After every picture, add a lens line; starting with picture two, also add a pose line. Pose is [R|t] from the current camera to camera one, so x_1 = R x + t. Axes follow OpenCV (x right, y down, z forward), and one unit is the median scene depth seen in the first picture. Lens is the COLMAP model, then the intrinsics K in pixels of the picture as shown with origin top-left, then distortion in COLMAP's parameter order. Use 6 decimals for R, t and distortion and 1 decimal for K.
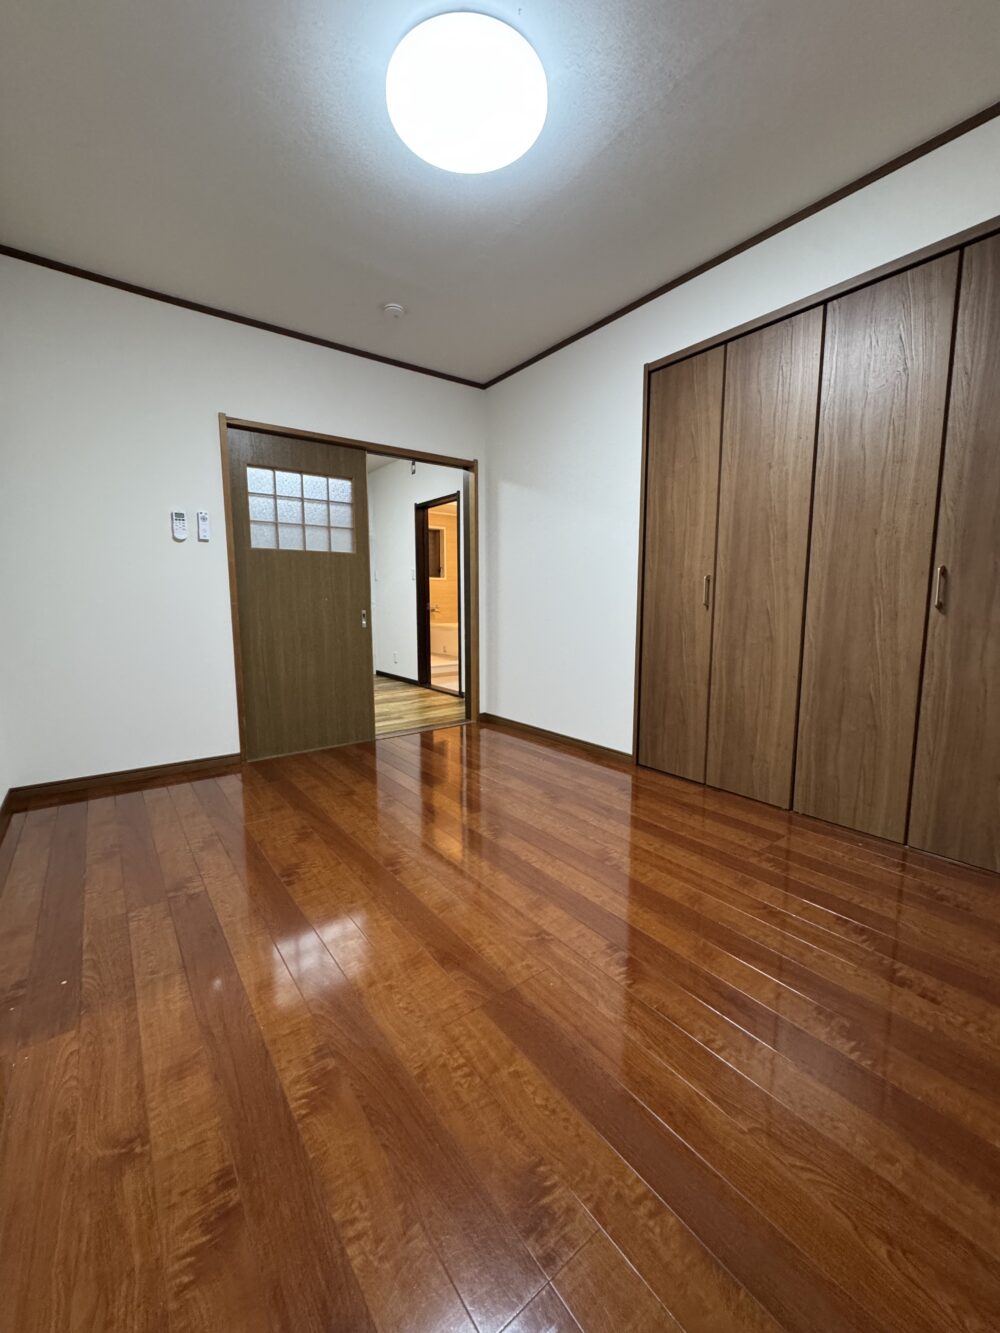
lens RADIAL K [[533.3, 0, 500.1], [0, 533.3, 666.7], [0, 0, 1]] dist [-0.003935, 0.000606]
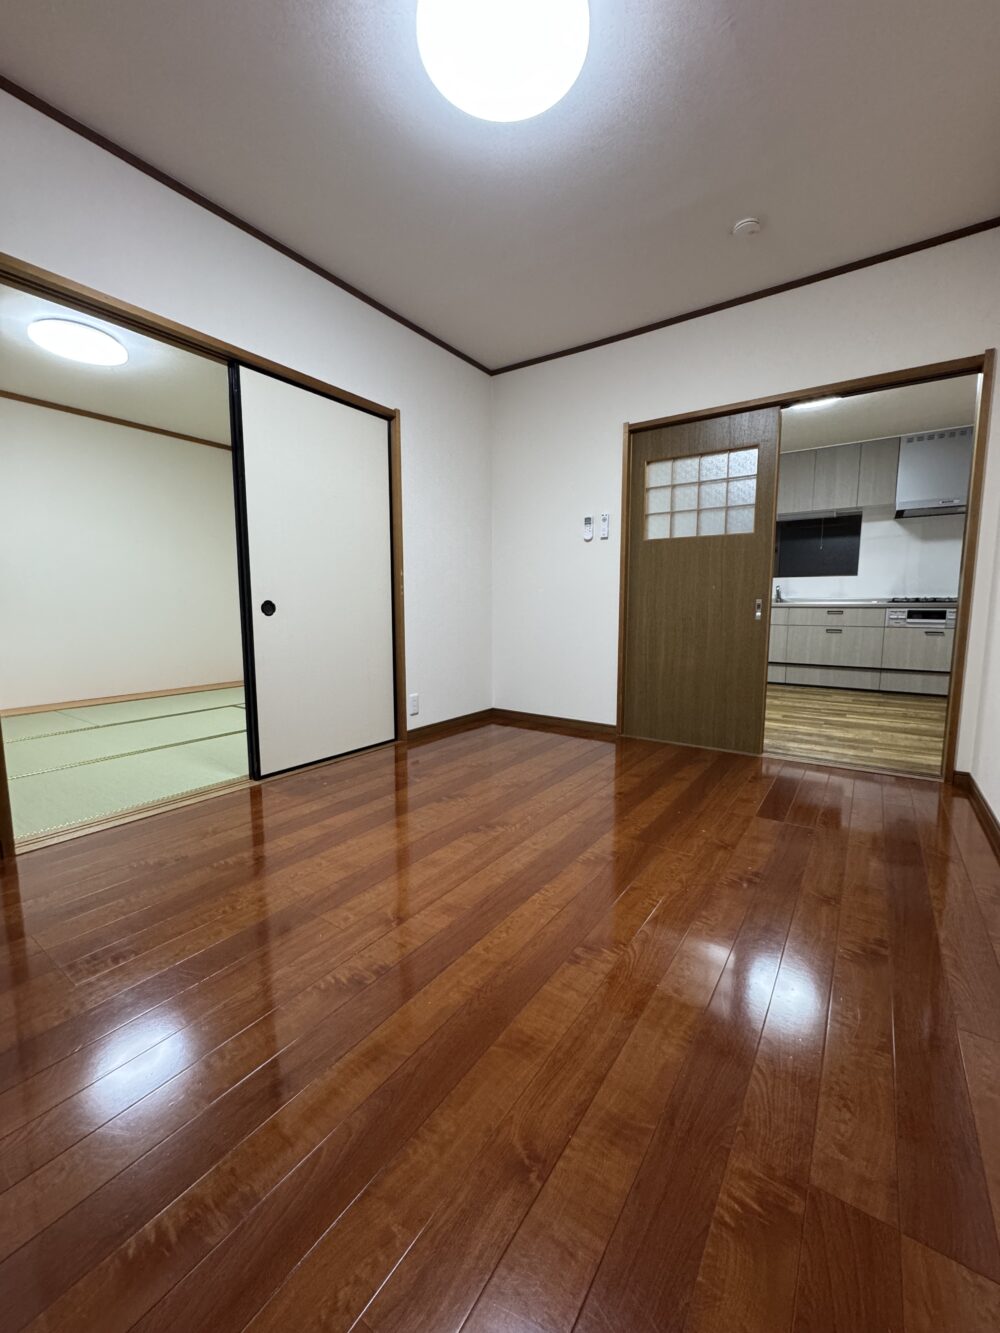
lens RADIAL K [[533.3, 0, 503.7], [0, 533.3, 664.7], [0, 0, 1]] dist [-0.003935, 0.000606]
pose [[0.307295, 0.107156, -0.945562, 0.585403], [-0.121794, 0.989897, 0.072599, -0.021637], [0.943788, 0.092855, 0.317241, 0.498327]]
